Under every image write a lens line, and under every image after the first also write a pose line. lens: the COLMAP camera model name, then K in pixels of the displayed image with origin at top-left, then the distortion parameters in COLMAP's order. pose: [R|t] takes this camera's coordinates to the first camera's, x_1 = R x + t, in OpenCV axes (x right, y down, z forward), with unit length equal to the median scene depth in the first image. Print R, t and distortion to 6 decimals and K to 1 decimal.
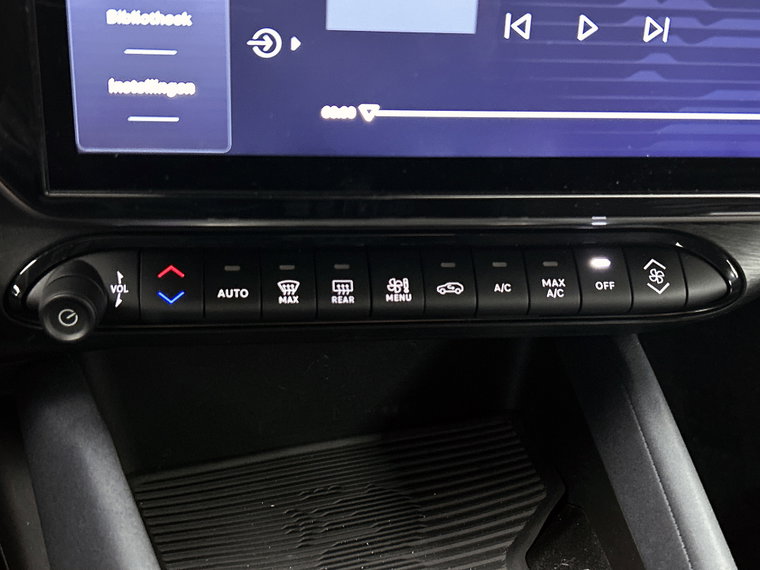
lens RADIAL K [[985.6, 0, 391.3], [0, 985.6, 288.2], [0, 0, 1]] dist [0.081514, 0.000000]
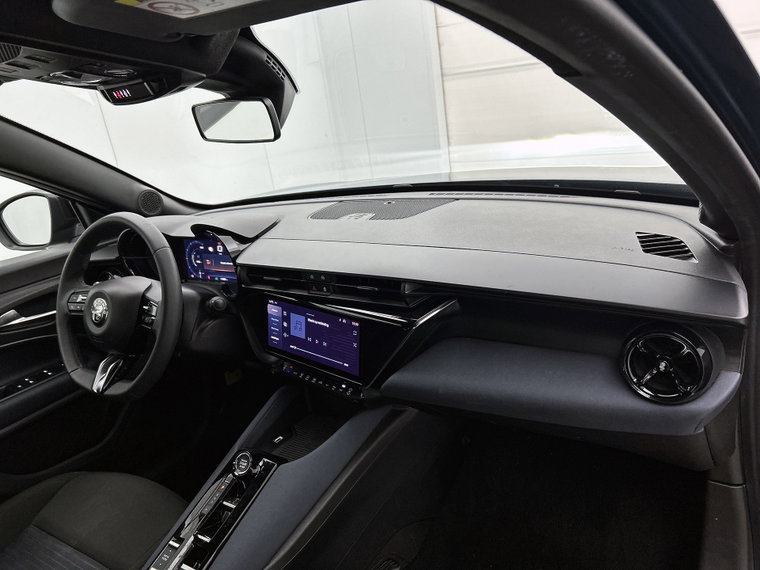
lens RADIAL K [[583.6, 0, 380.1], [0, 583.6, 284.4], [0, 0, 1]] dist [0.054884, -0.072949]
pose [[0.613705, 0.116663, -0.780869, 2.732823], [-0.276649, 0.958096, -0.074285, -0.370637], [0.739481, 0.261615, 0.620263, -0.900682]]
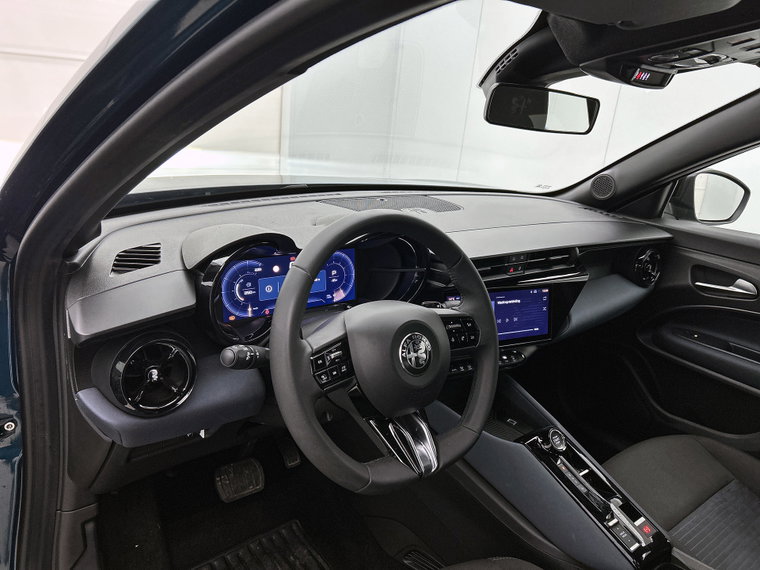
lens RADIAL K [[583.6, 0, 385.2], [0, 583.6, 289.8], [0, 0, 1]] dist [0.054884, -0.072949]
pose [[0.933193, -0.091821, 0.347449, -1.613053], [0.167539, 0.966475, -0.194570, 0.141947], [-0.317935, 0.239783, 0.917290, -2.016675]]
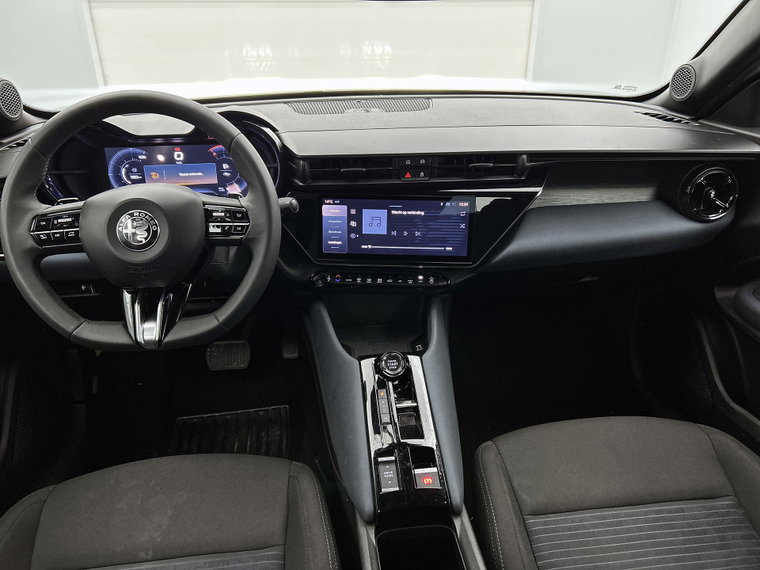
lens RADIAL K [[583.6, 0, 382.9], [0, 583.6, 287.0], [0, 0, 1]] dist [0.054884, -0.072949]
pose [[0.978861, 0.020323, -0.203517, 0.656213], [-0.048287, 0.989885, -0.133400, 0.447873], [0.198747, 0.140407, 0.969941, -2.003782]]
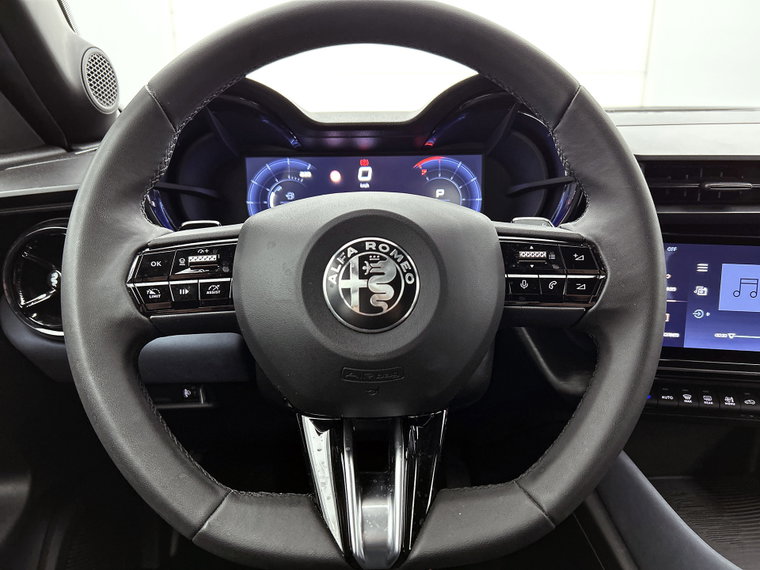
lens RADIAL K [[583.6, 0, 384.8], [0, 583.6, 286.2], [0, 0, 1]] dist [0.054884, -0.072949]
pose [[0.961200, 0.010735, -0.275643, -0.471257], [-0.089904, 0.956875, -0.276239, 0.238484], [0.260791, 0.290302, 0.920713, -0.876054]]
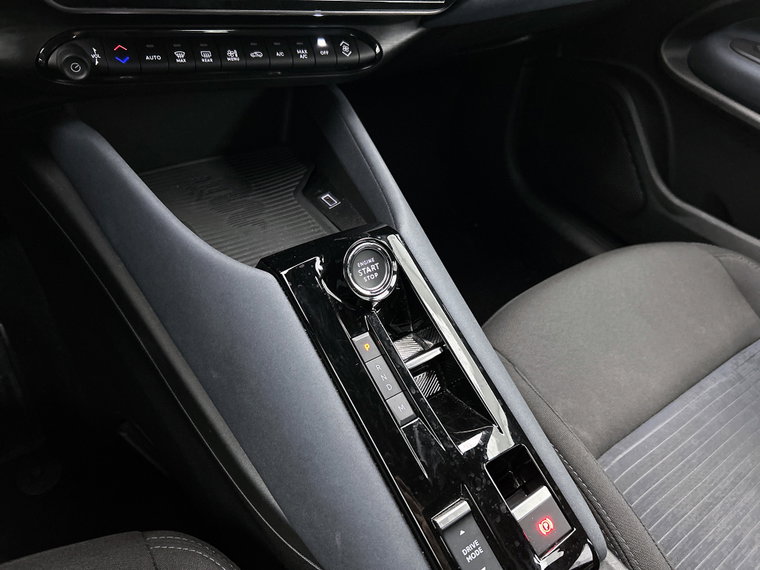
lens RADIAL K [[583.6, 0, 377.4], [0, 583.6, 288.7], [0, 0, 1]] dist [0.054884, -0.072949]
pose [[0.947275, -0.147141, 0.284641, -0.134712], [0.080541, 0.969147, 0.232951, 0.222484], [-0.310135, -0.197744, 0.929900, -0.403084]]
